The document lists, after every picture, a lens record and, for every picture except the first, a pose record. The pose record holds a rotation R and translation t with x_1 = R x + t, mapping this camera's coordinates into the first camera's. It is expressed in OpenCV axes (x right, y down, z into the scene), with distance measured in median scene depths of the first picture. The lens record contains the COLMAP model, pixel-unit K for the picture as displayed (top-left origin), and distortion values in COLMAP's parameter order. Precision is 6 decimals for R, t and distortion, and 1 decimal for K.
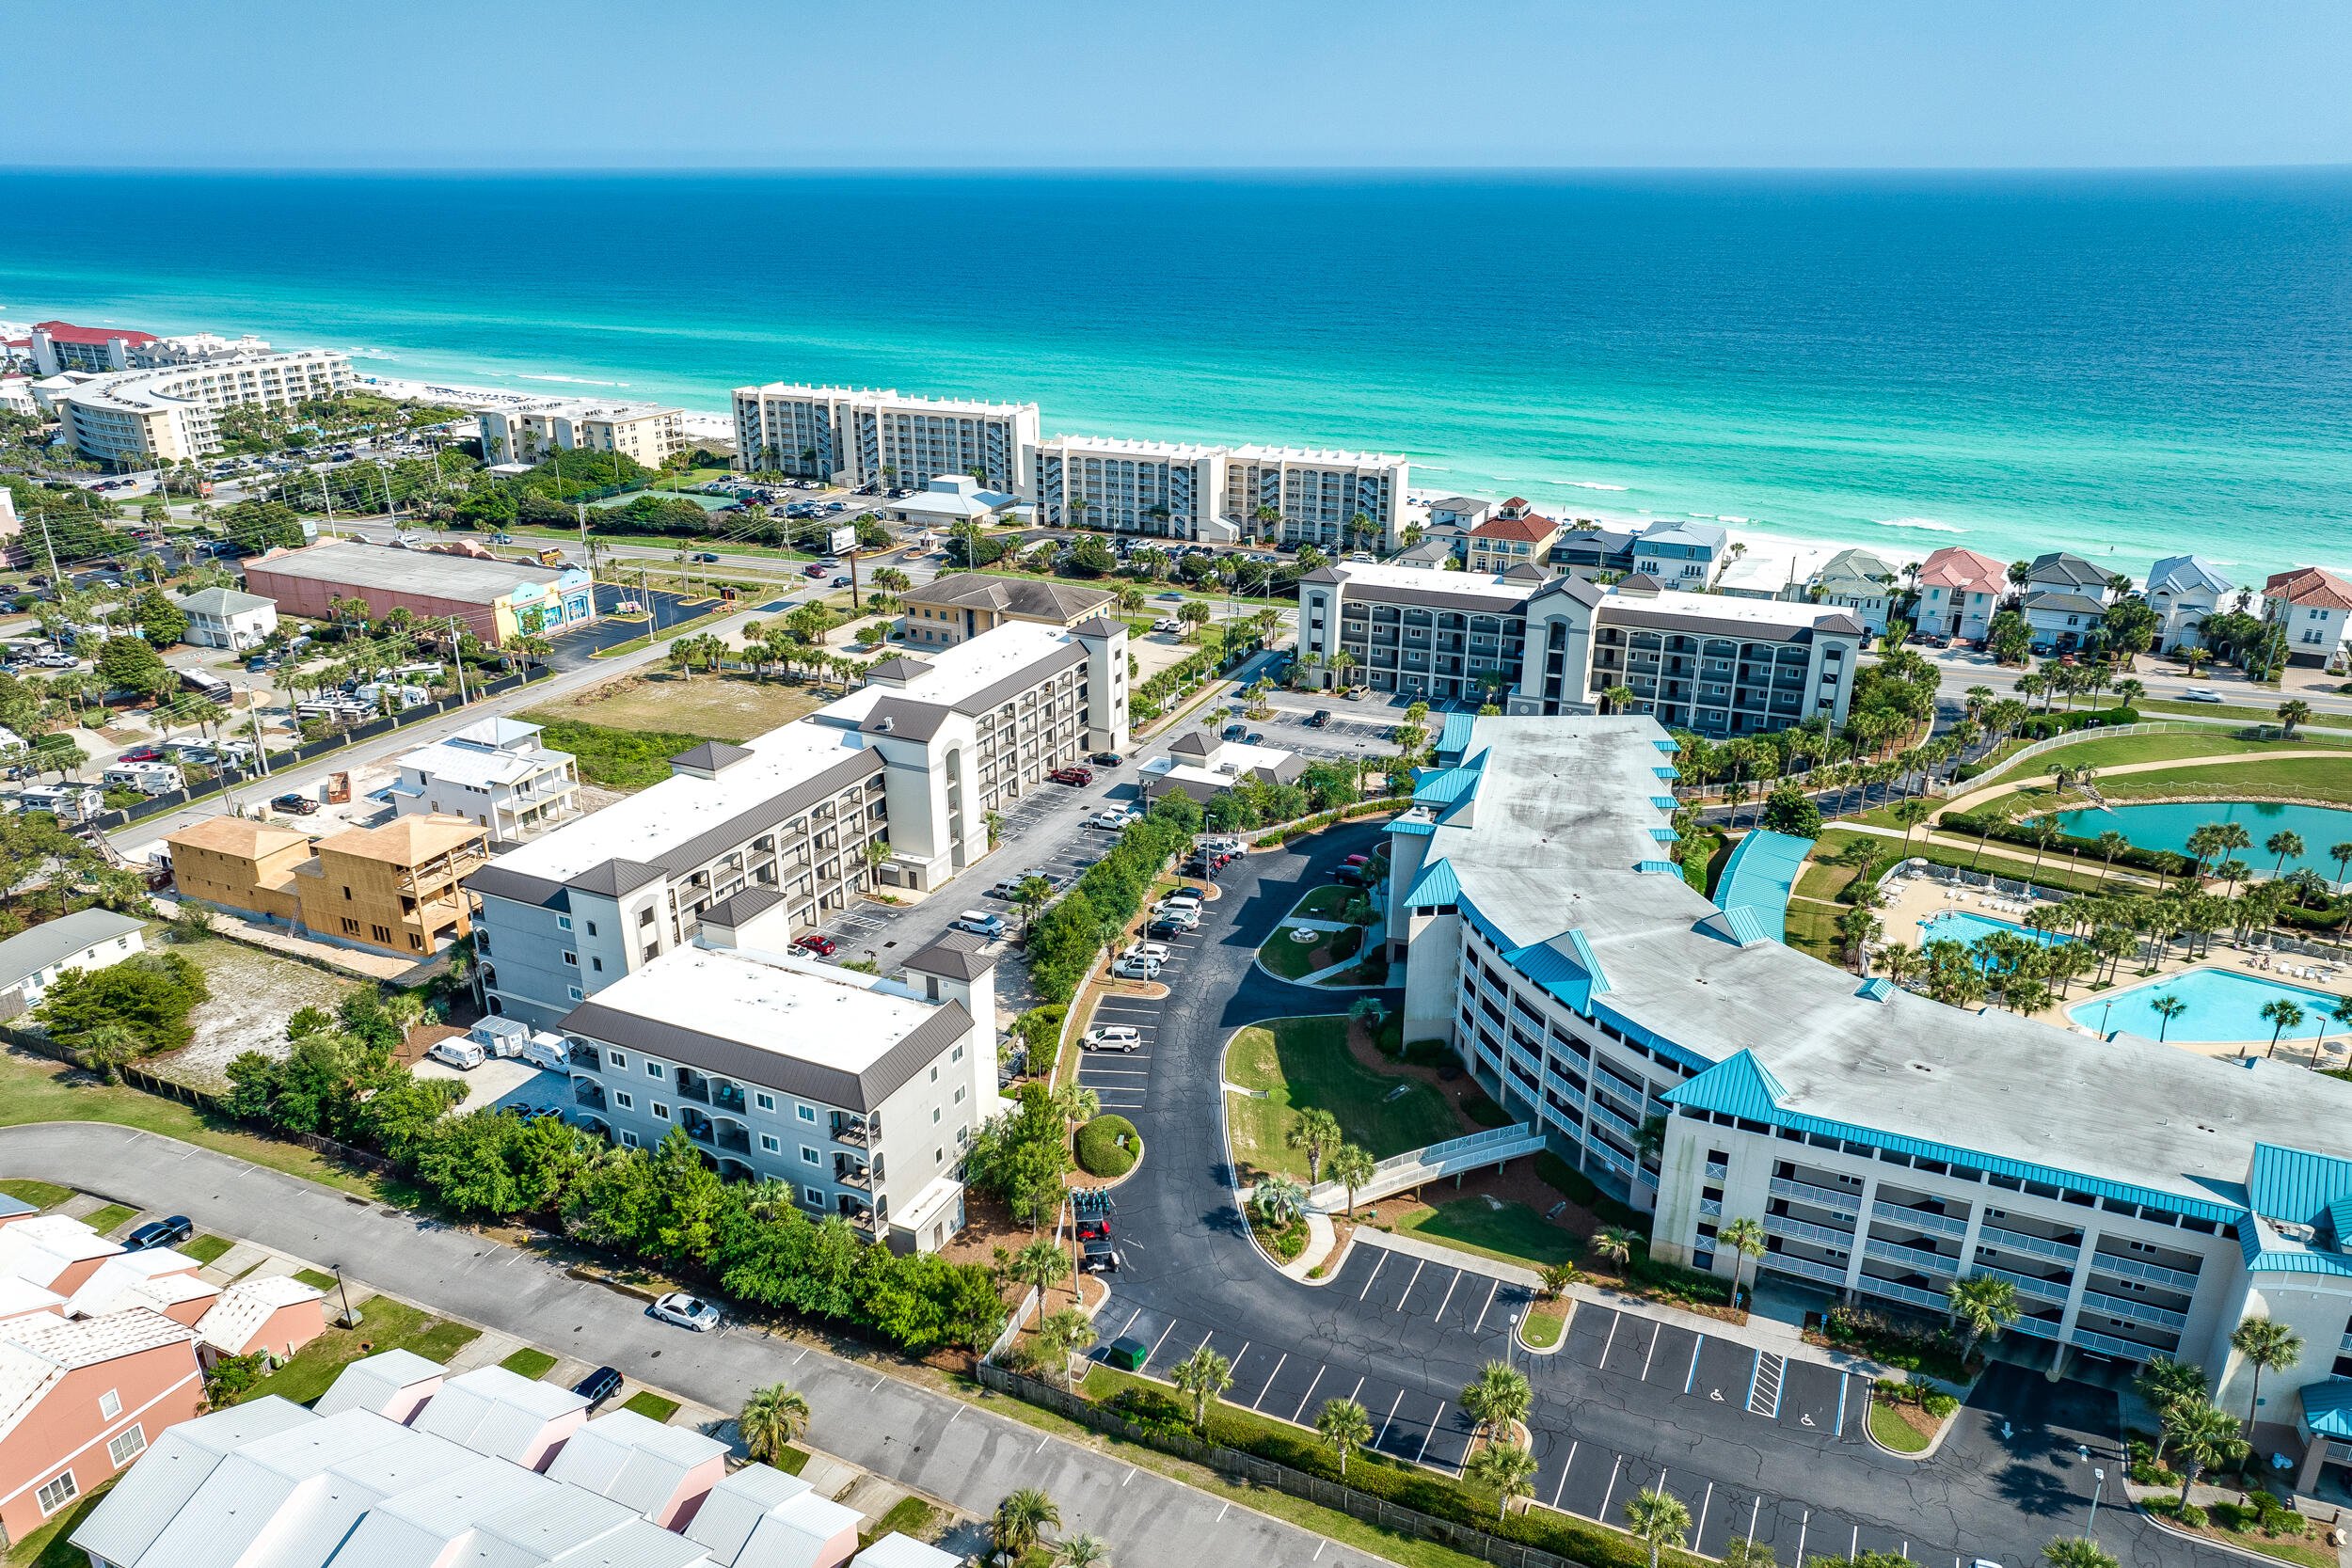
lens RADIAL K [[1635.3, 0, 1187.9], [0, 1635.3, 796.9], [0, 0, 1]] dist [-0.015431, 0.012530]
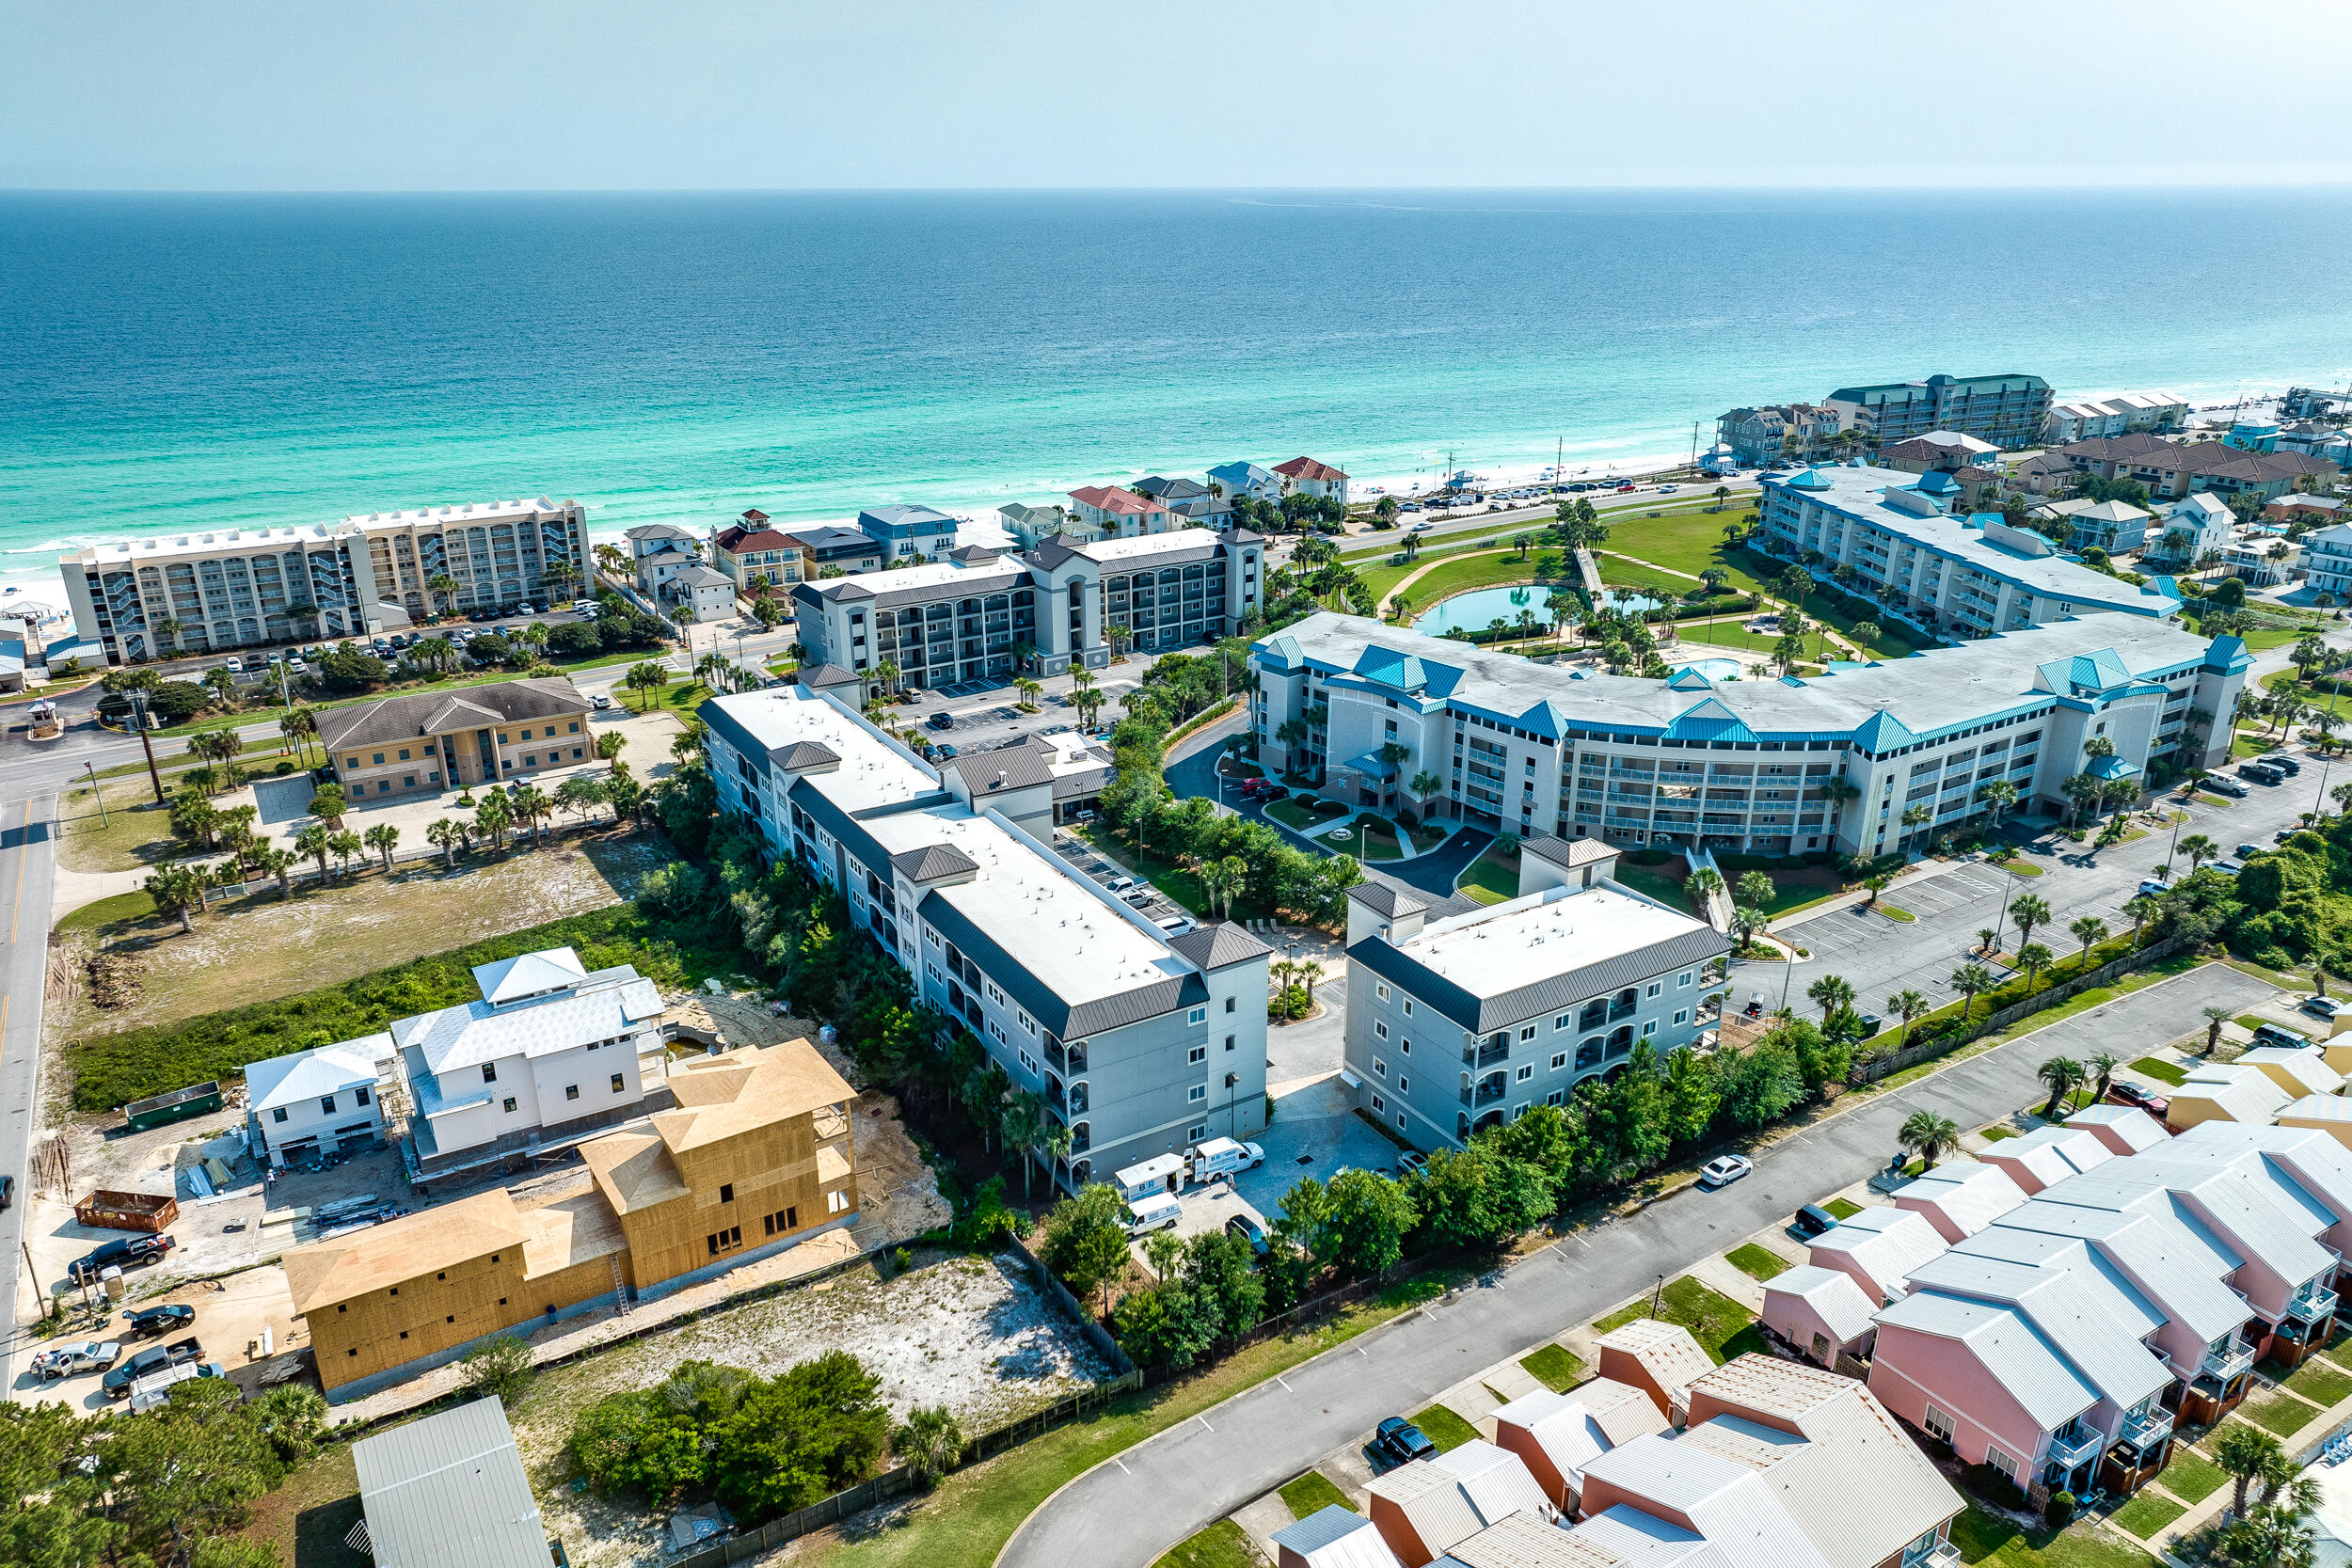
lens RADIAL K [[1635.3, 0, 1187.3], [0, 1635.3, 779.3], [0, 0, 1]] dist [-0.015431, 0.012530]
pose [[0.542087, -0.287760, 0.789516, -0.766923], [0.304855, 0.942877, 0.134341, -0.122087], [-0.783074, 0.167863, 0.598846, 0.321888]]
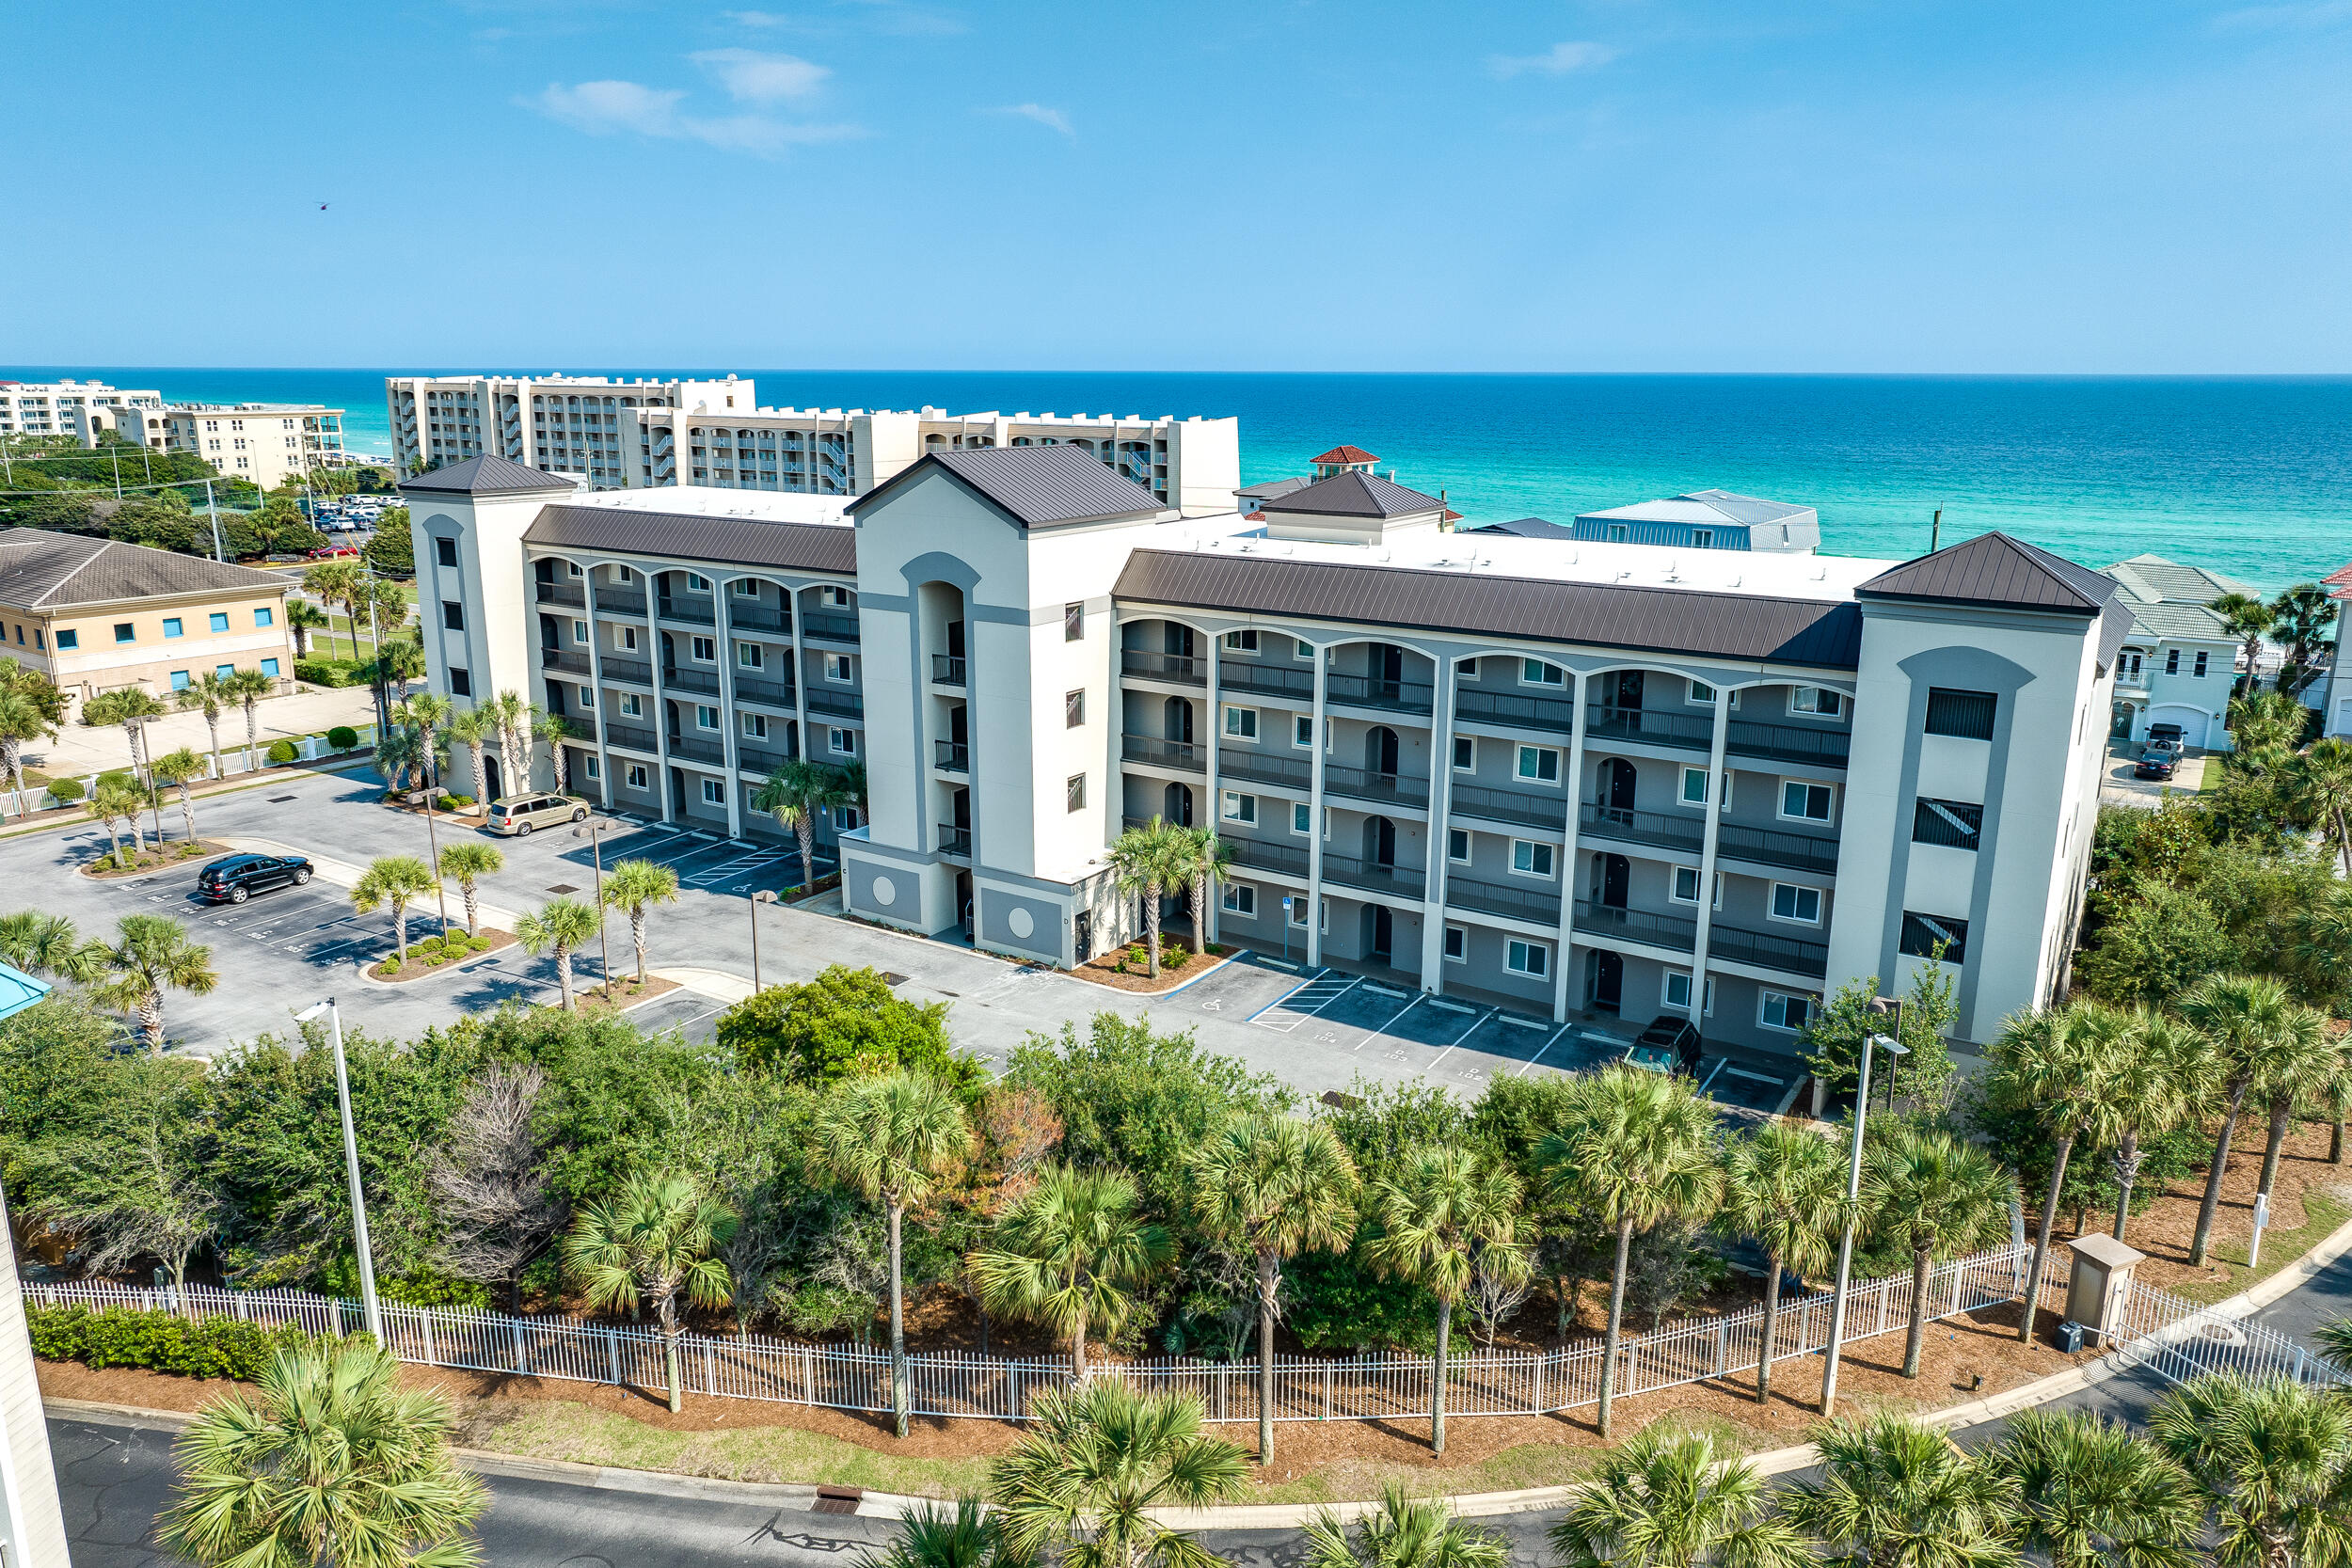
lens RADIAL K [[1635.3, 0, 1184.3], [0, 1635.3, 731.7], [0, 0, 1]] dist [-0.015431, 0.012530]
pose [[0.984496, 0.040728, -0.170614, 0.362075], [-0.066009, 0.987193, -0.145232, -0.050480], [0.162514, 0.154243, 0.974576, 0.844724]]
